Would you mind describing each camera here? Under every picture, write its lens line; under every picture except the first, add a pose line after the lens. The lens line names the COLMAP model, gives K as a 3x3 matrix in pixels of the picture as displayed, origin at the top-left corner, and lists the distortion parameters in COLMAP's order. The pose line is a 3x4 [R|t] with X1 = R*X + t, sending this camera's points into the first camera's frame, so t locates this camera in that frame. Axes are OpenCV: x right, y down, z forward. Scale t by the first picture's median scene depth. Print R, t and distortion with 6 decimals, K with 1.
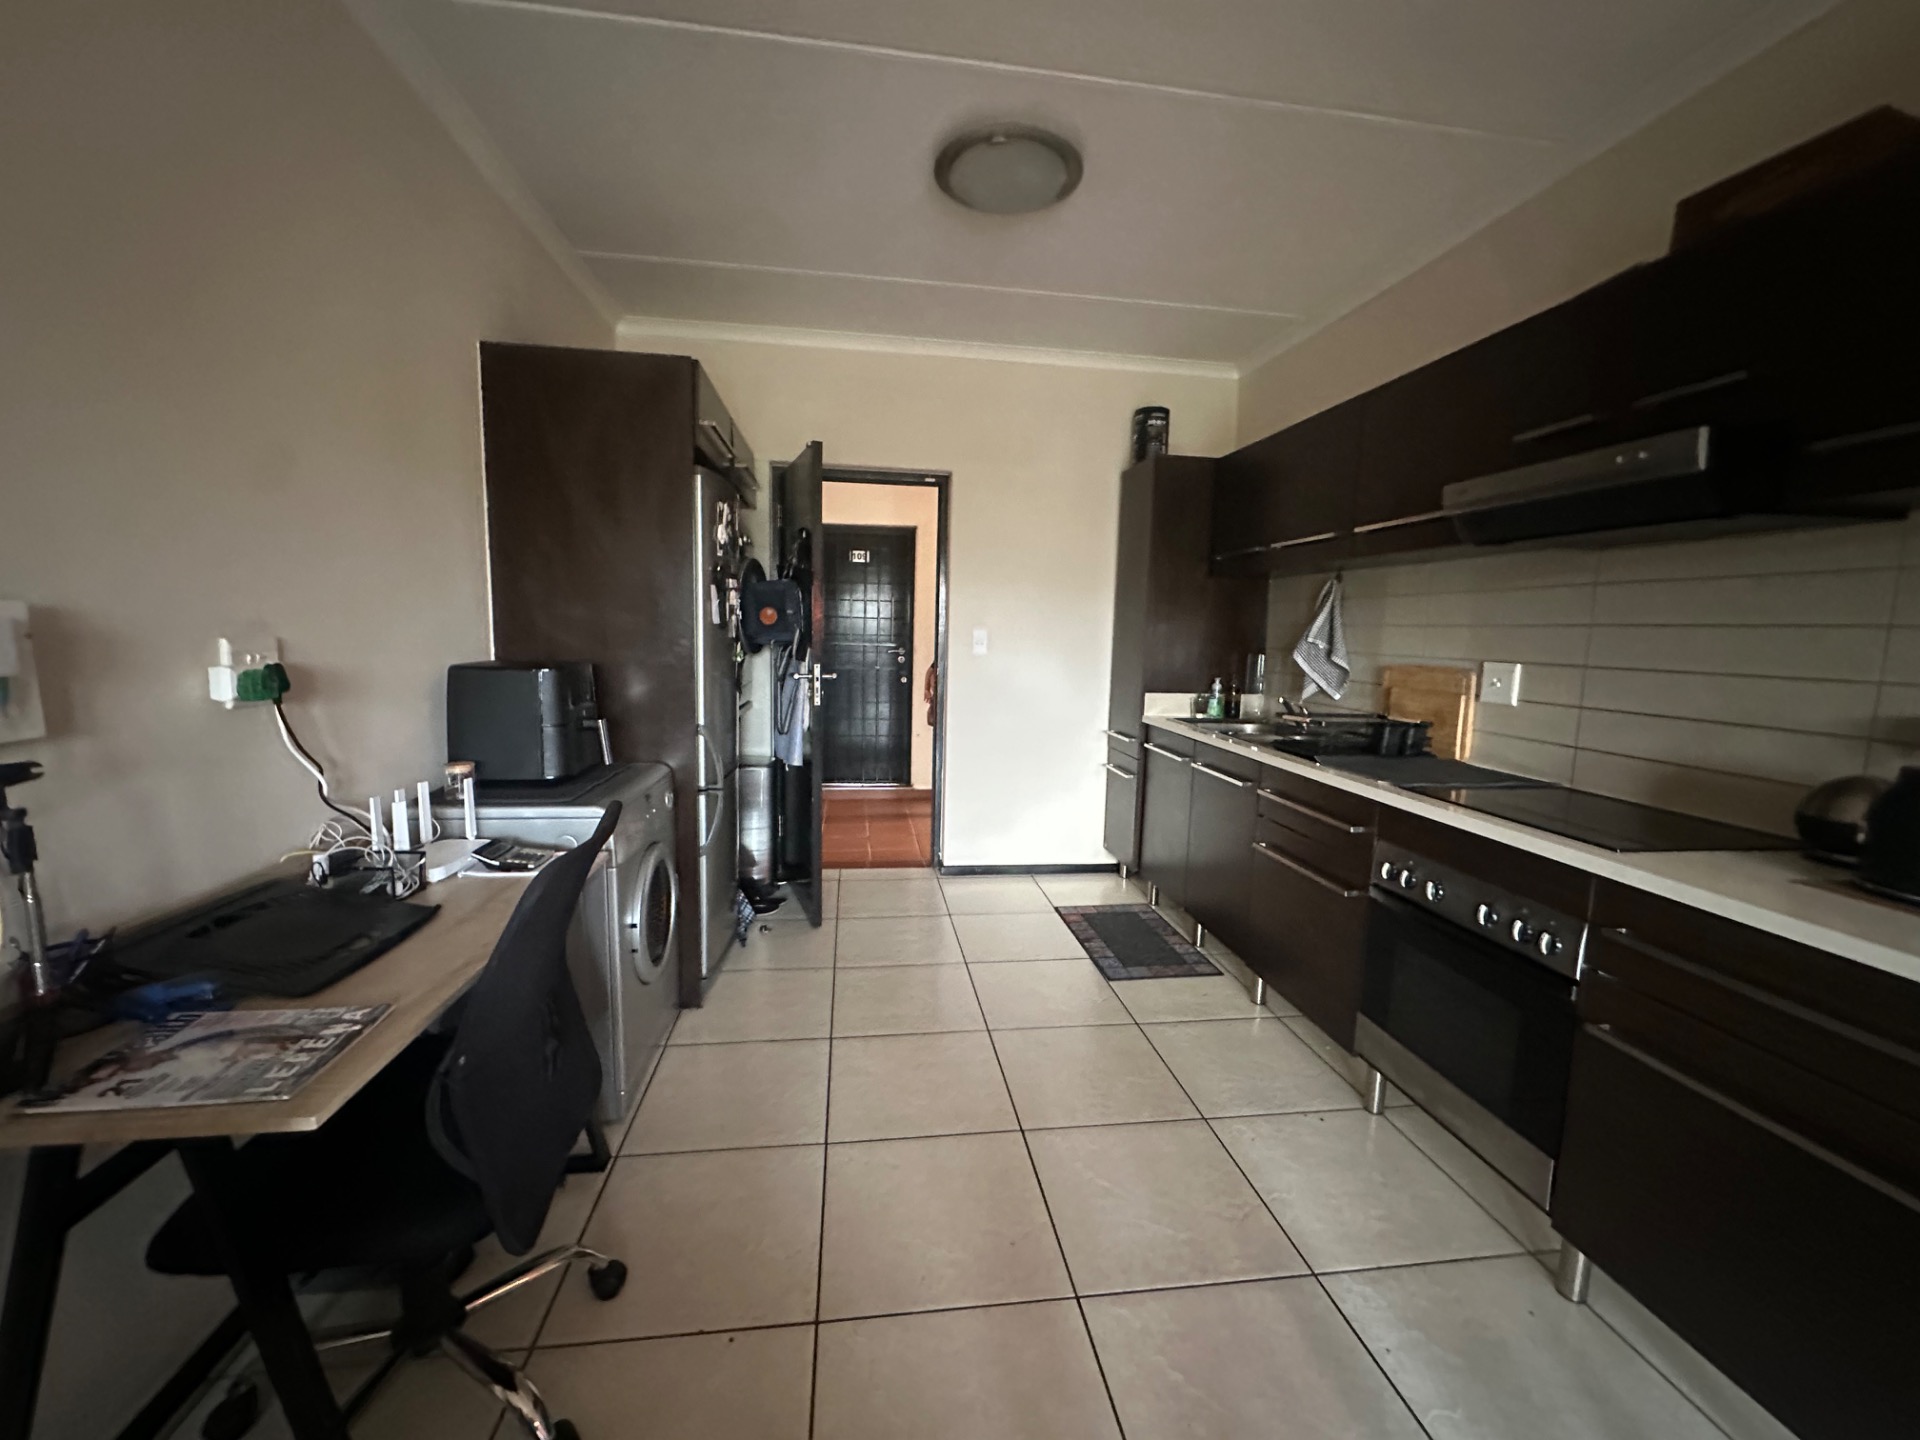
lens RADIAL K [[764.0, 0, 960.0], [0, 764.0, 720.0], [0, 0, 1]] dist [-0.002186, 0.000085]
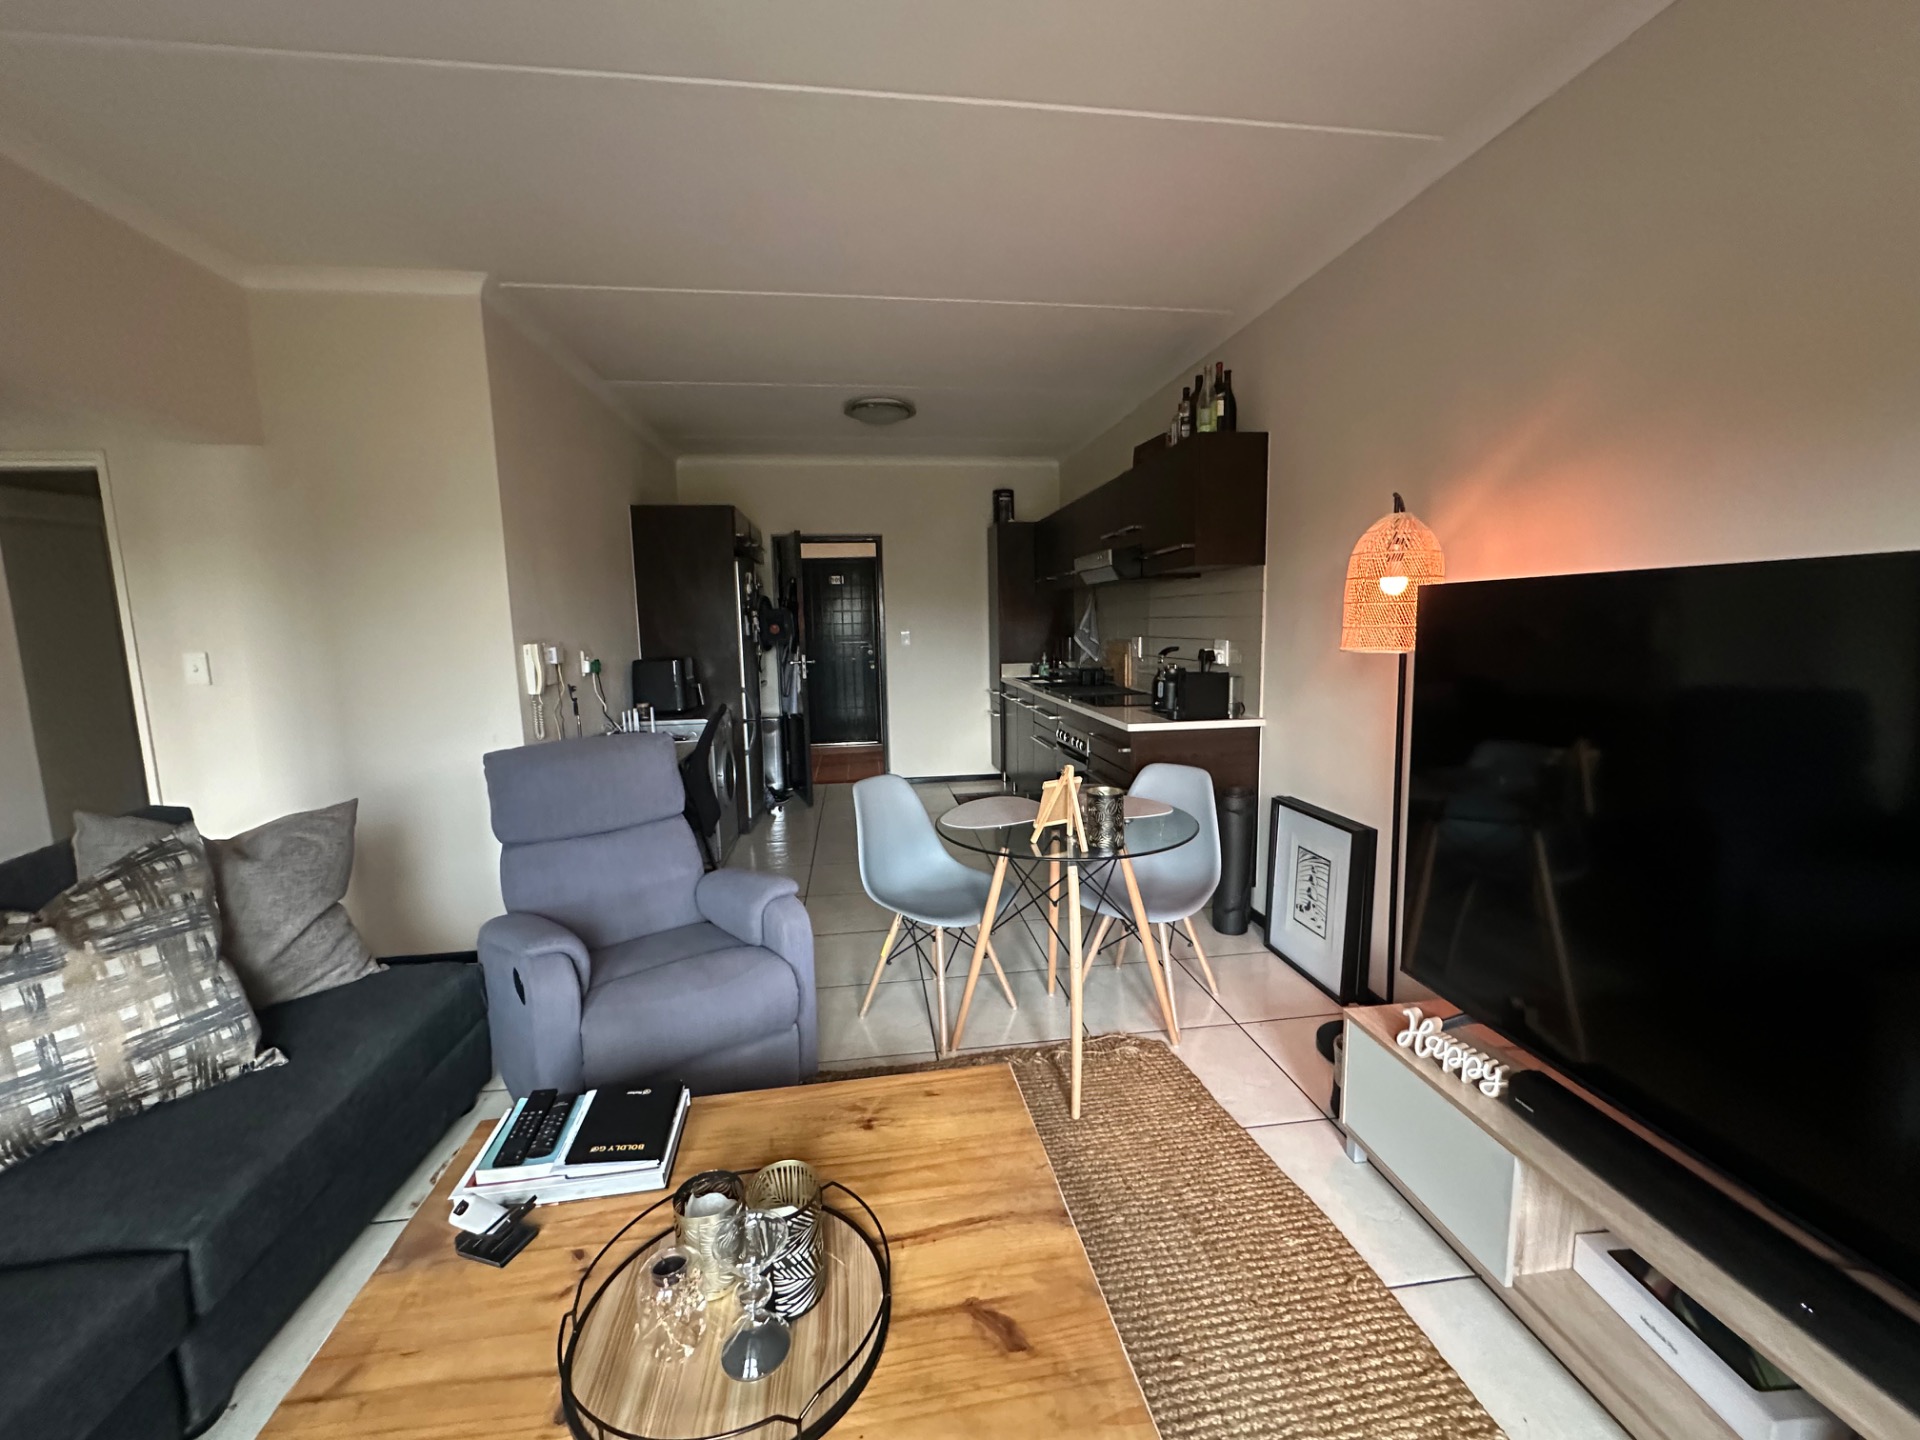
lens RADIAL K [[764.0, 0, 960.0], [0, 764.0, 720.0], [0, 0, 1]] dist [-0.002186, 0.000085]
pose [[0.998891, -0.045640, -0.011600, 0.179935], [0.045727, 0.998927, 0.007403, 0.076827], [0.011249, -0.007926, 0.999905, -0.727750]]
